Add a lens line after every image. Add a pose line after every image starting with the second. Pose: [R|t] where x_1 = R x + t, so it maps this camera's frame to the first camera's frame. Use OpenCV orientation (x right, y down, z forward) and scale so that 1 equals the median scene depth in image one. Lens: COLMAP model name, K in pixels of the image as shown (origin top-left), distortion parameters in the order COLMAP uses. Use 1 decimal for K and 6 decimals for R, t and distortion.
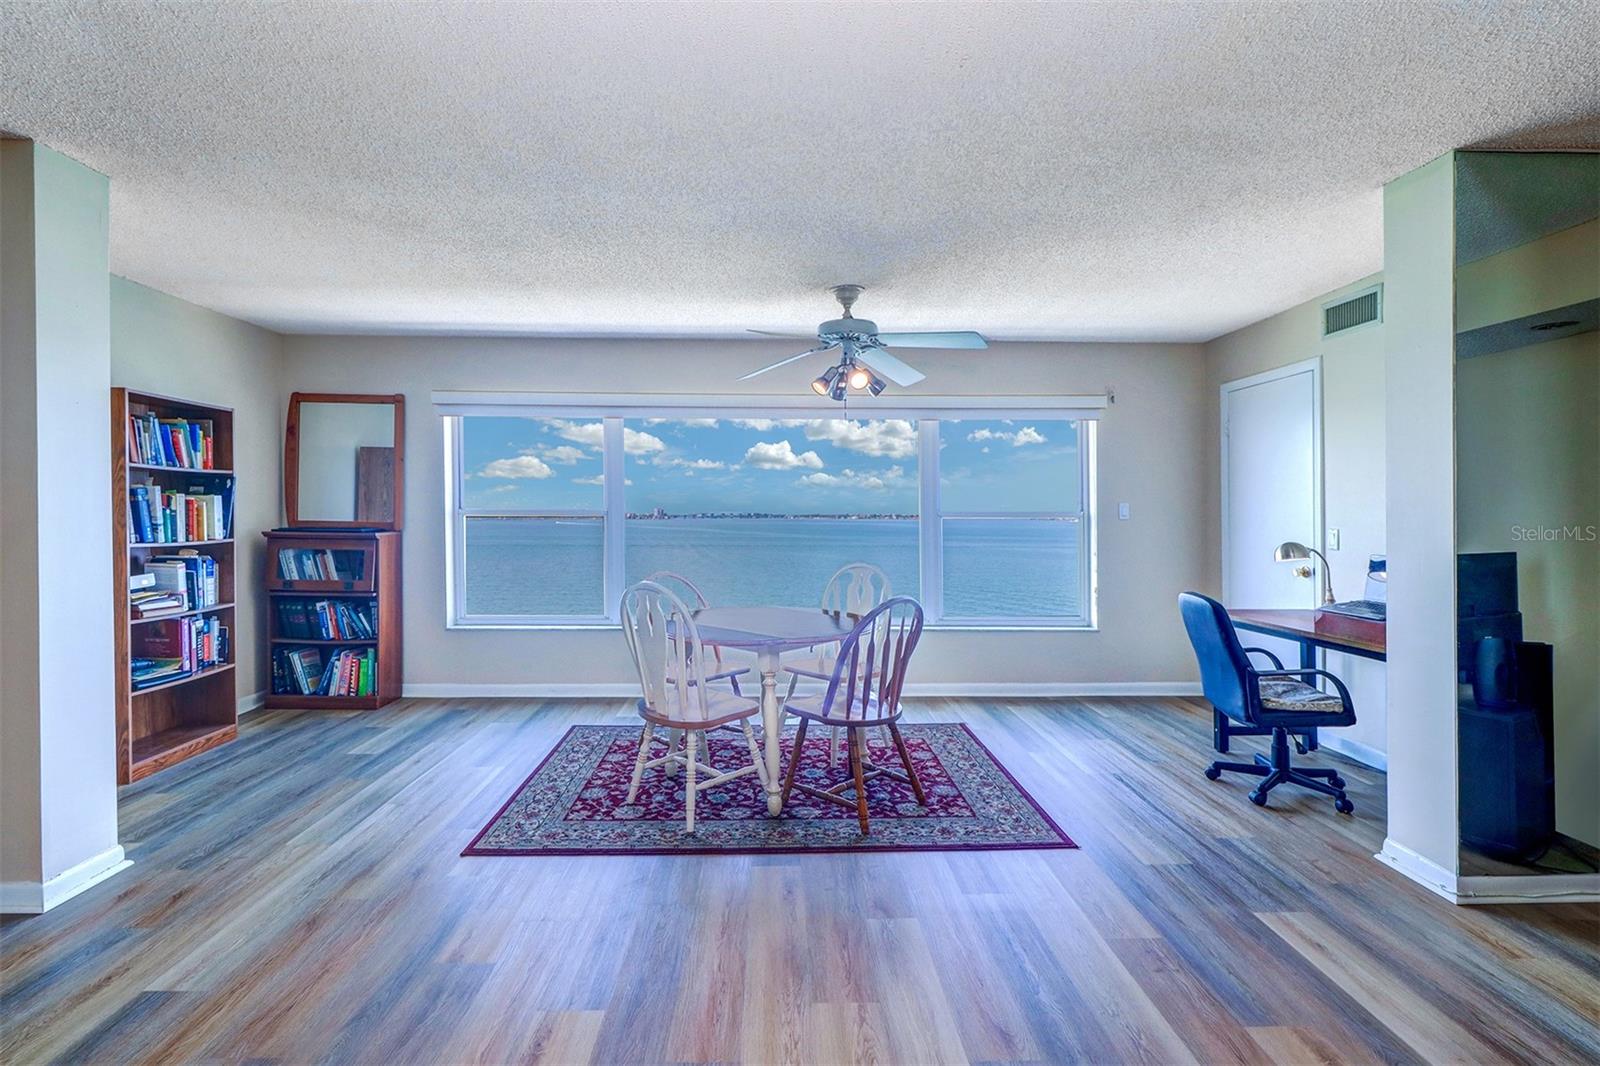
lens RADIAL K [[730.4, 0, 796.7], [0, 730.4, 497.6], [0, 0, 1]] dist [0.001458, -0.000167]
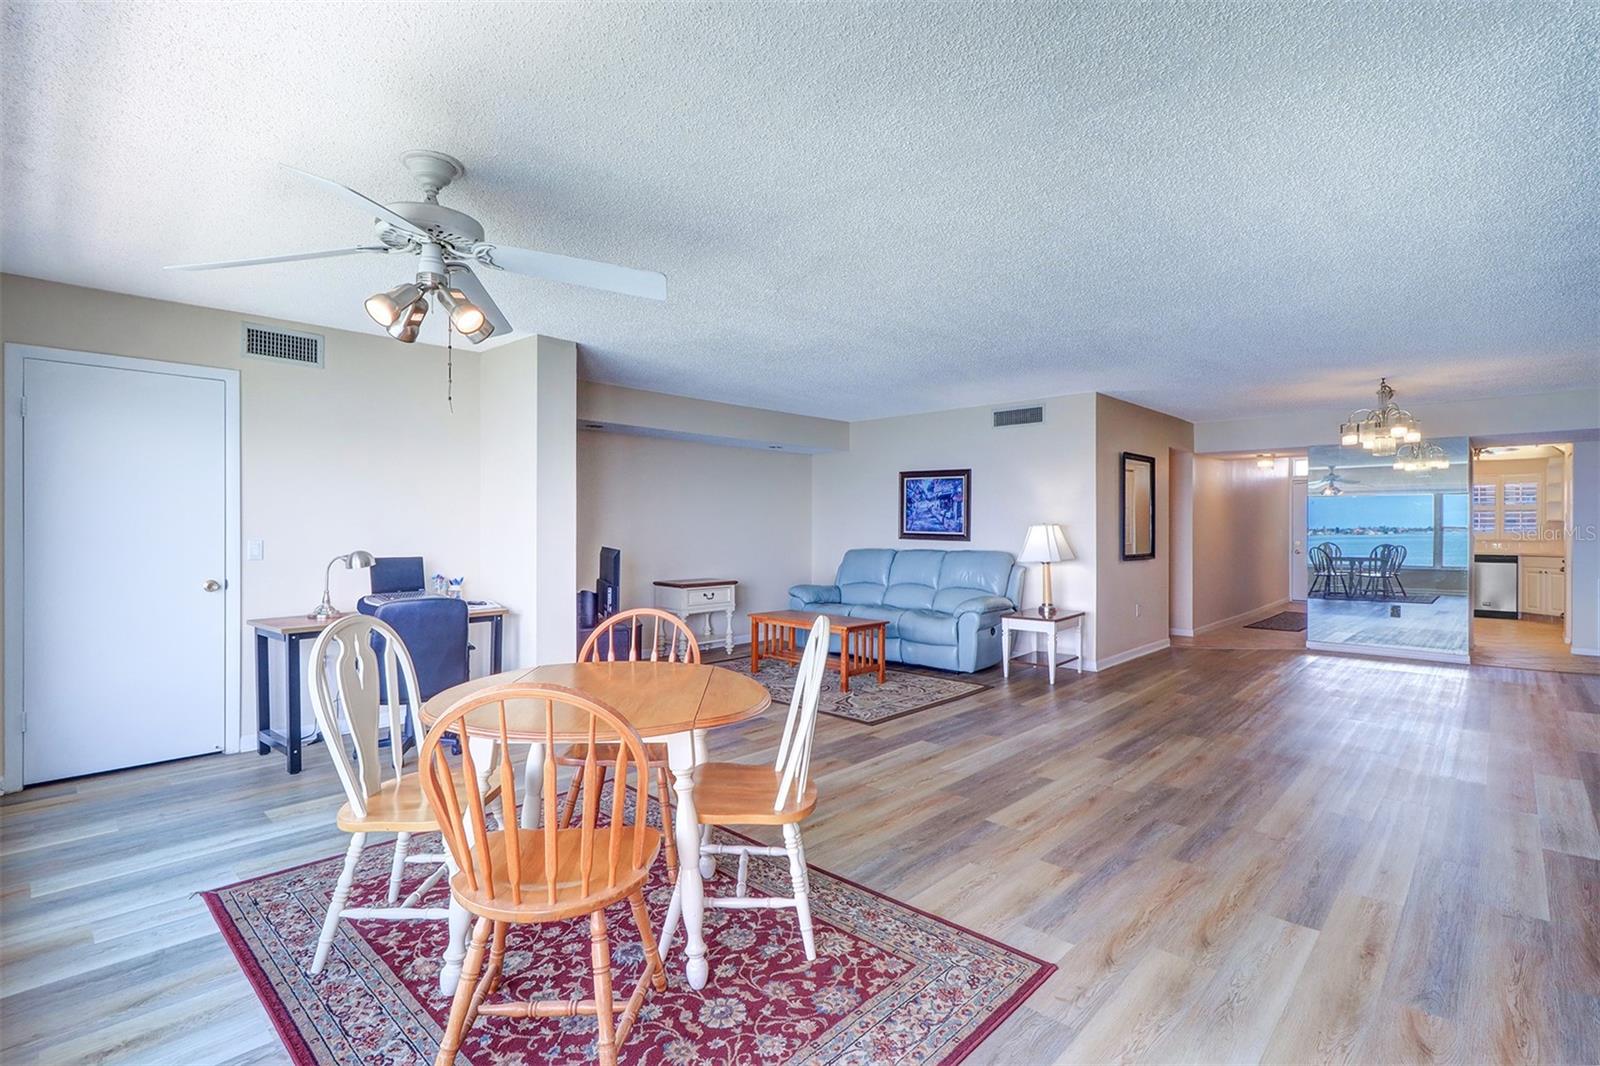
lens RADIAL K [[761.6, 0, 800.0], [0, 761.6, 533.0], [0, 0, 1]] dist [-0.028757, 0.000176]
pose [[-0.706438, -0.001771, 0.707773, -0.693101], [-0.009654, 0.999928, -0.007133, 0.035832], [-0.707709, -0.011872, -0.706404, 1.471470]]
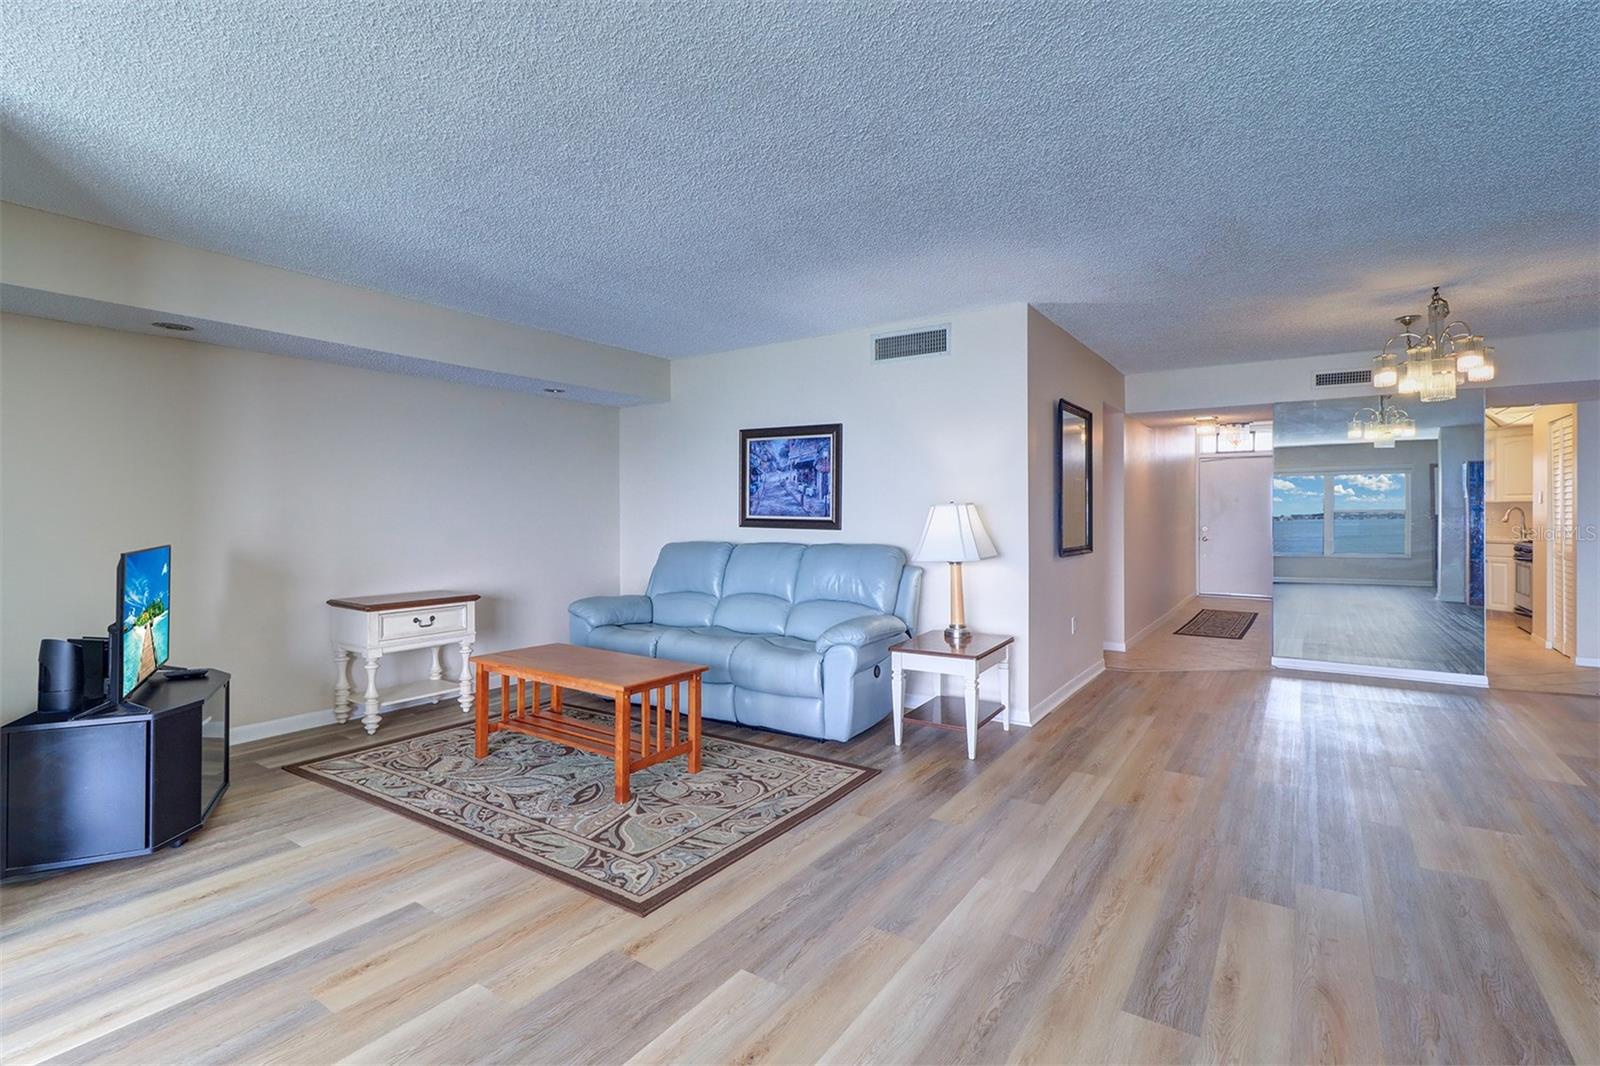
lens RADIAL K [[733.2, 0, 796.2], [0, 733.2, 531.5], [0, 0, 1]] dist [0.001975, 0.000040]
pose [[-0.811130, -0.006506, 0.584829, -0.260501], [-0.004087, 0.999977, 0.005456, 0.034947], [-0.584851, 0.002035, -0.811138, 0.797285]]
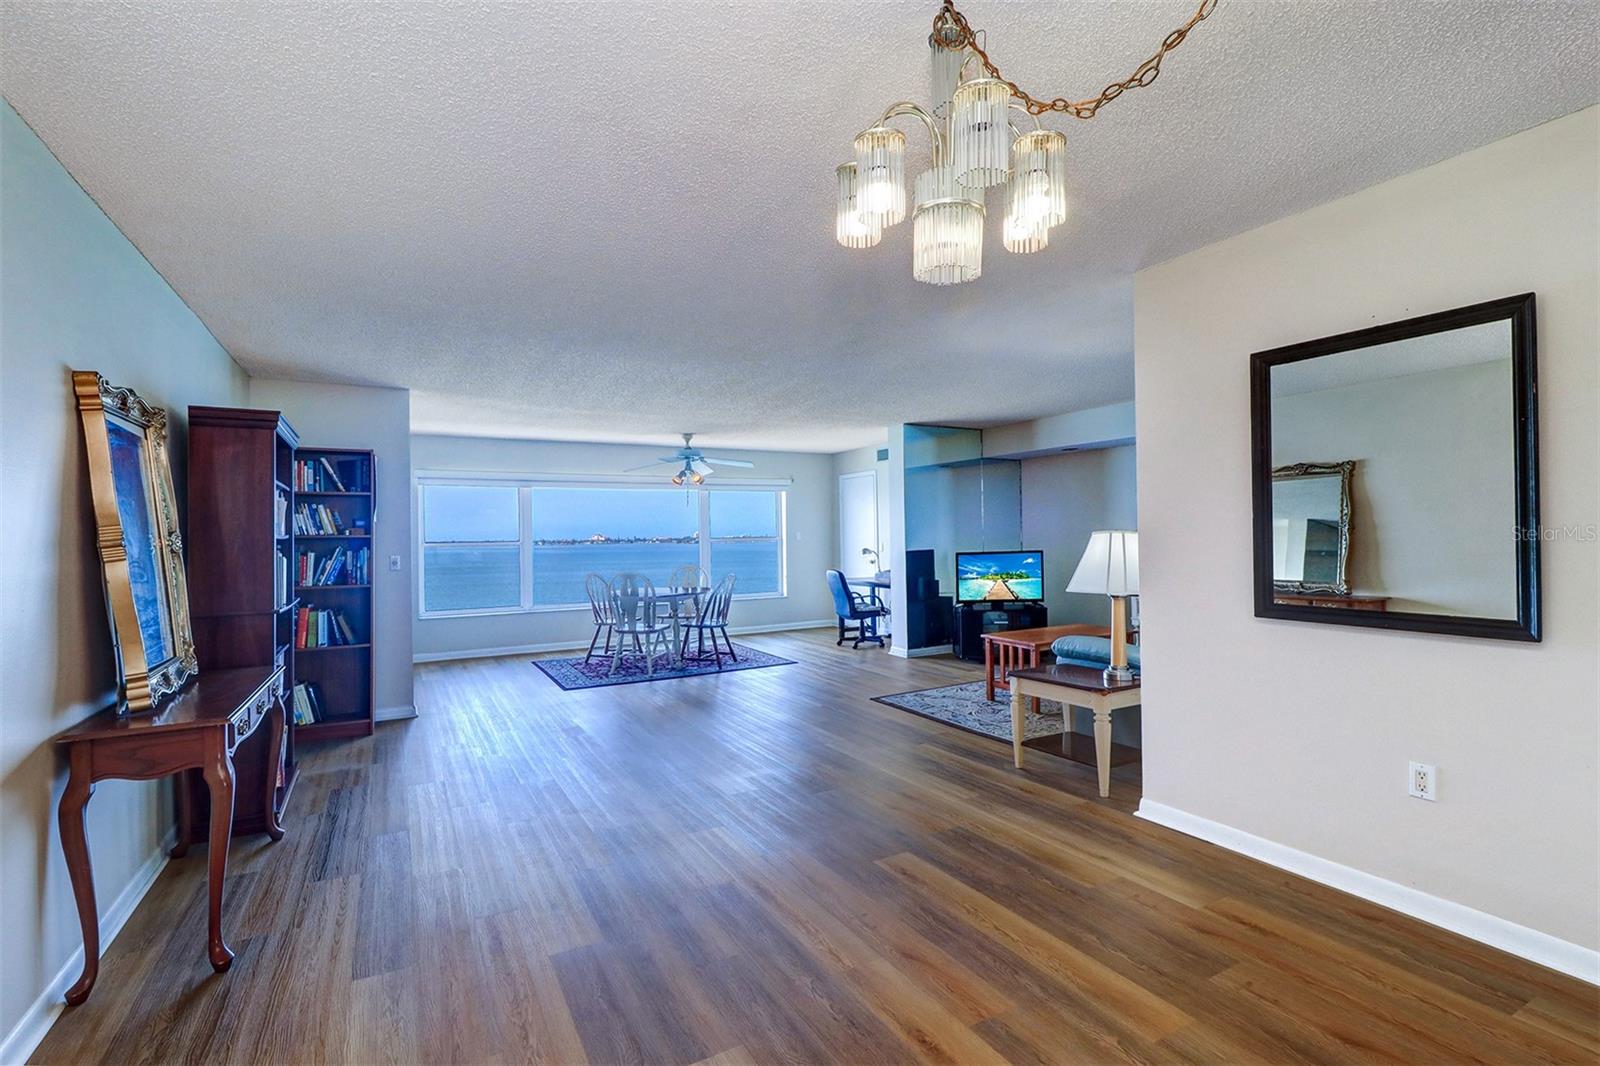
lens RADIAL K [[733.2, 0, 796.2], [0, 733.2, 531.5], [0, 0, 1]] dist [0.001975, 0.000040]
pose [[0.886978, -0.007666, 0.461747, -0.714102], [0.004842, 0.999962, 0.007301, -0.015941], [-0.461785, -0.004240, 0.886982, -1.150320]]
